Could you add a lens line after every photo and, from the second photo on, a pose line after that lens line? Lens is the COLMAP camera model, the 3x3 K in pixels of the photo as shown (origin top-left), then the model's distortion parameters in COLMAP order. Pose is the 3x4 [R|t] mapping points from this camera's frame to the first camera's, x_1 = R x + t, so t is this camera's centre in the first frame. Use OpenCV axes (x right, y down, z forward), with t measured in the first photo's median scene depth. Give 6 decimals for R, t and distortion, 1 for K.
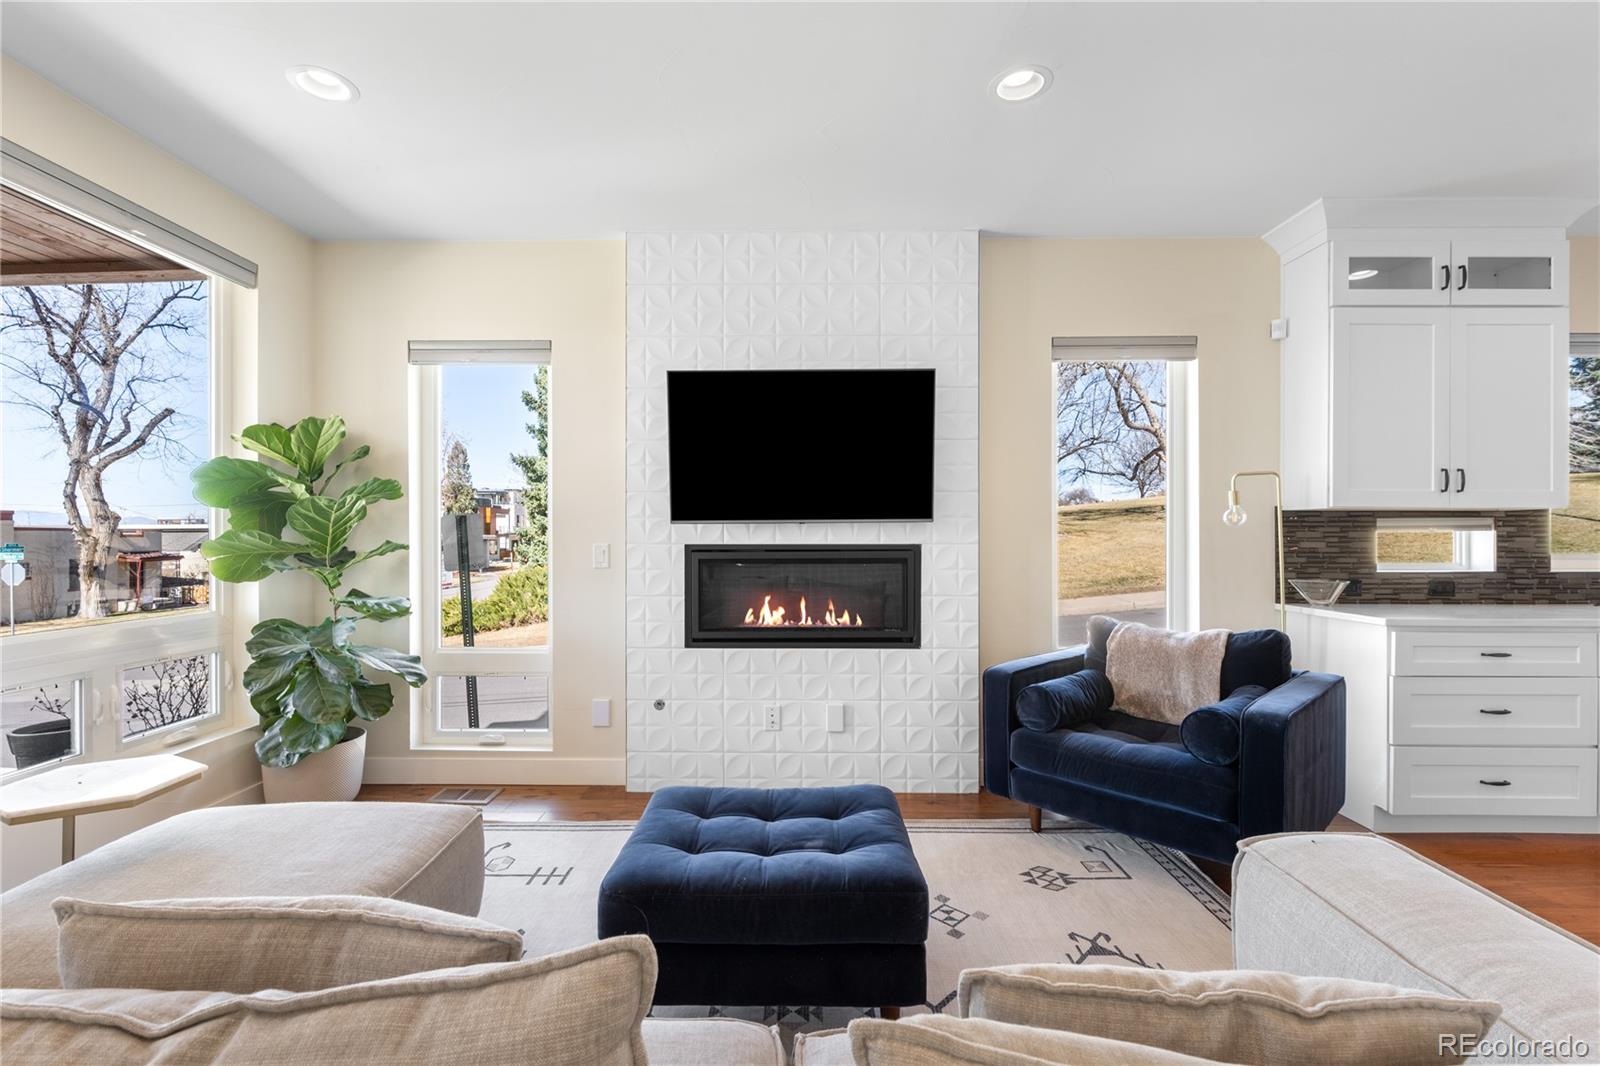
lens RADIAL K [[681.3, 0, 797.1], [0, 681.3, 536.8], [0, 0, 1]] dist [-0.002582, -0.000320]
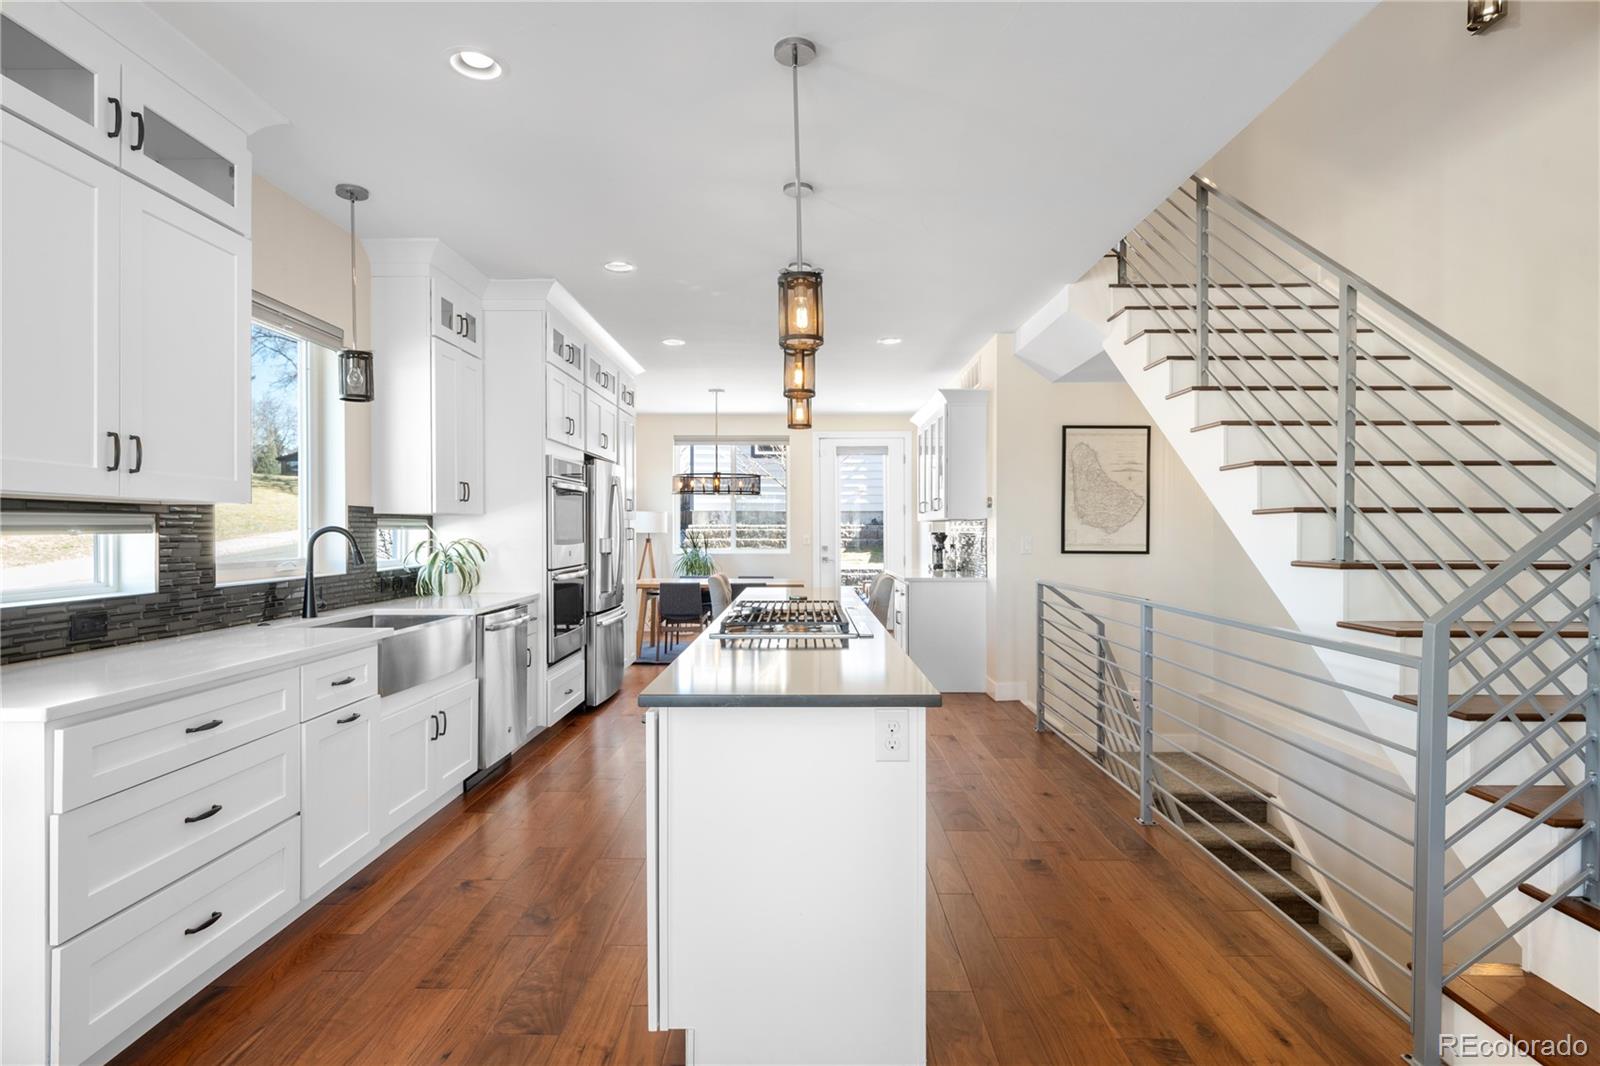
lens RADIAL K [[806.3, 0, 804.6], [0, 806.3, 536.3], [0, 0, 1]] dist [0.001806, 0.000534]
pose [[-0.011851, -0.005792, 0.999913, 0.207981], [-0.003797, 0.999976, 0.005747, -0.013287], [-0.999923, -0.003728, -0.011873, 0.363341]]
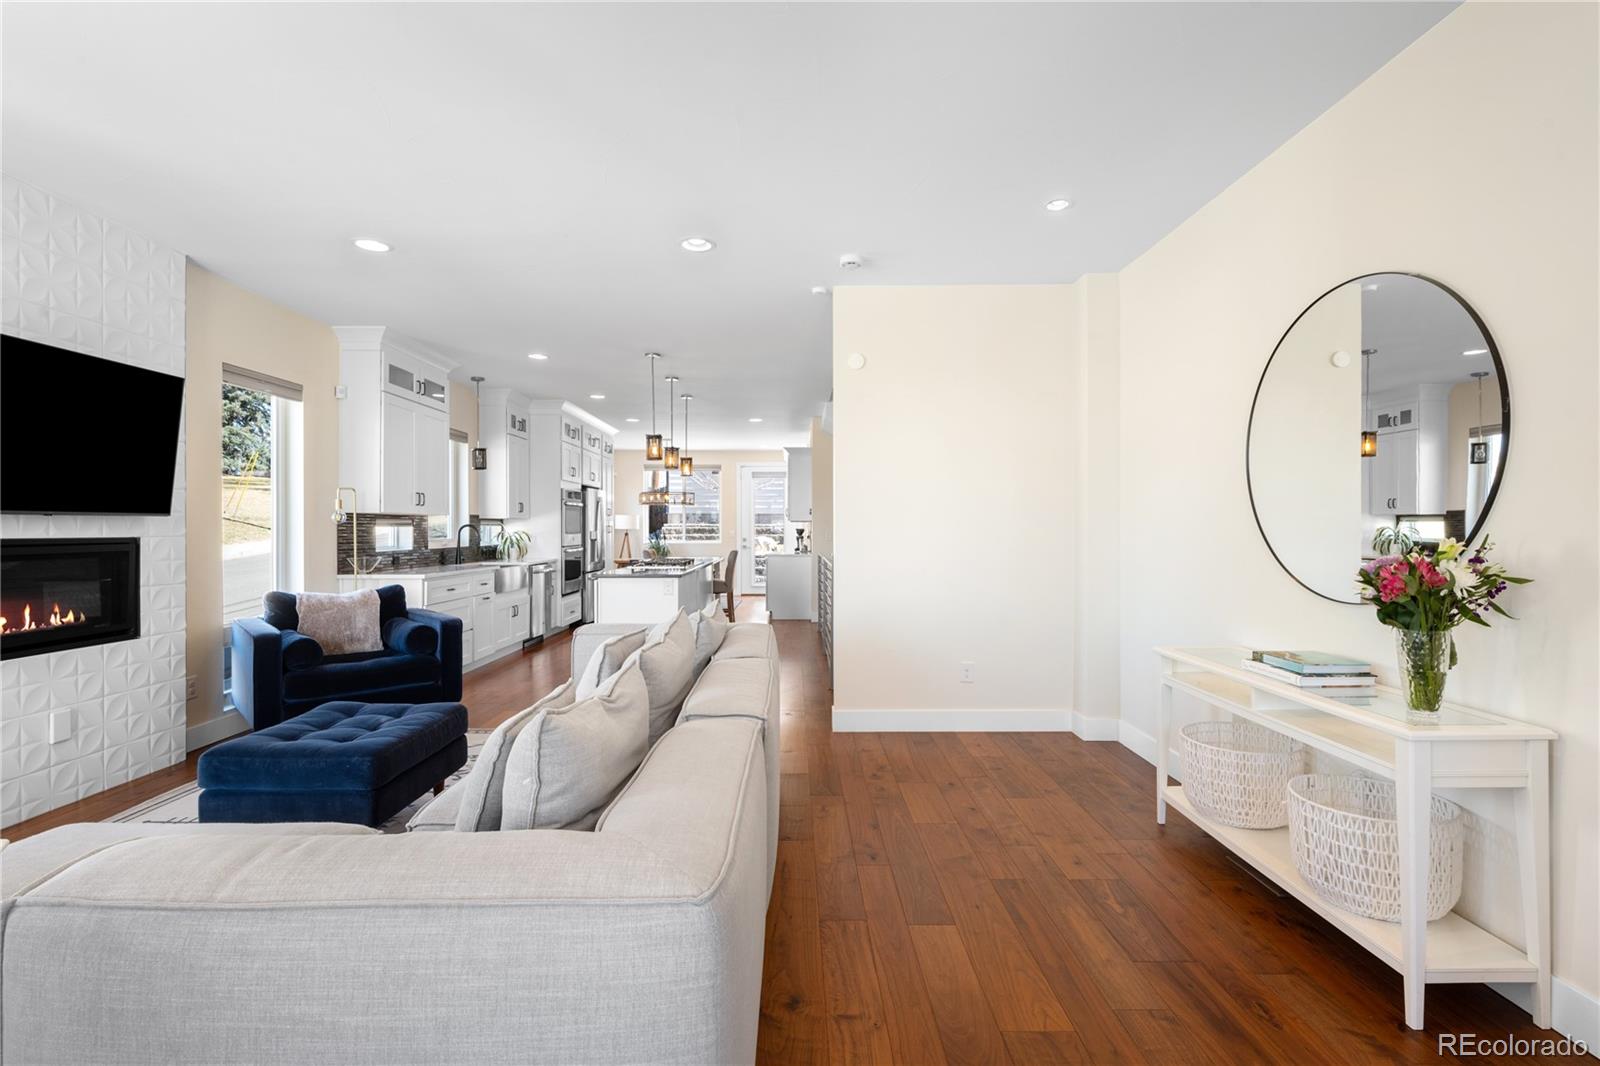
lens RADIAL K [[730.4, 0, 801.4], [0, 730.4, 529.4], [0, 0, 1]] dist [-0.011498, -0.000839]
pose [[-0.024239, 0.001392, 0.999705, -0.941492], [-0.004246, 0.999990, -0.001495, -0.003960], [-0.999697, -0.004281, -0.024233, 0.021457]]
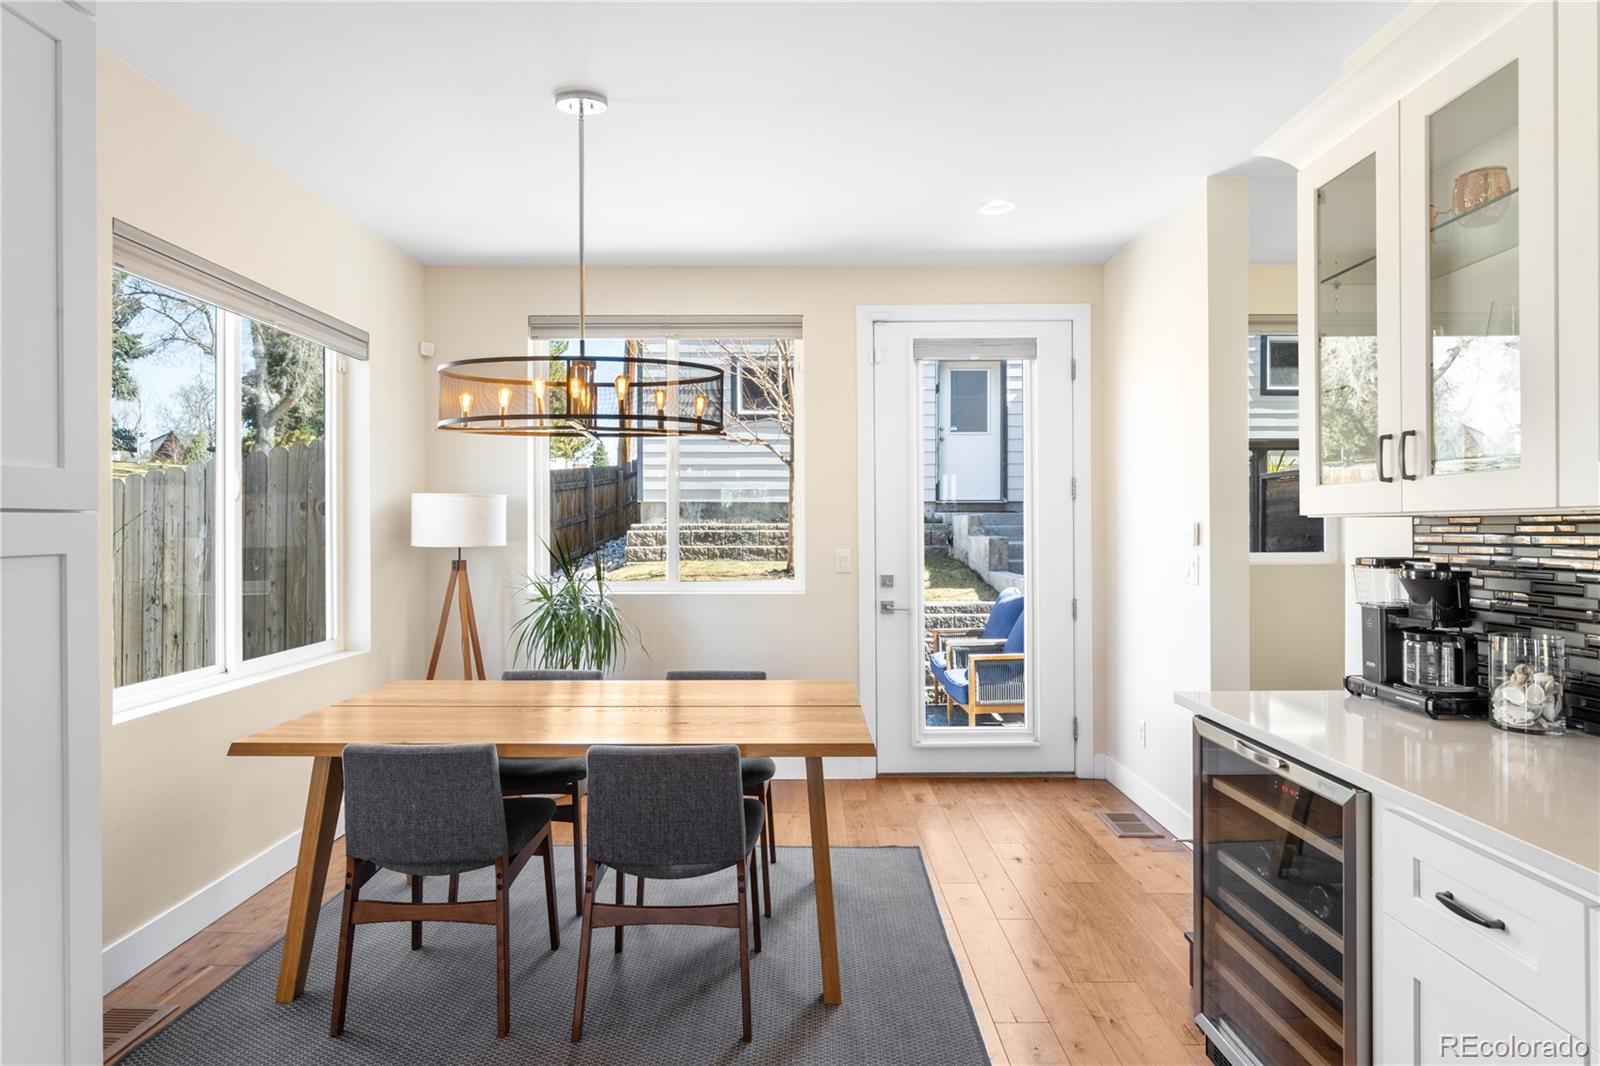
lens RADIAL K [[806.3, 0, 796.5], [0, 806.3, 527.5], [0, 0, 1]] dist [0.001806, 0.000534]
pose [[-0.012076, 0.000170, 0.999927, 1.986904], [0.000062, 1.000000, -0.000169, -0.036131], [-0.999927, 0.000060, -0.012076, 0.413111]]
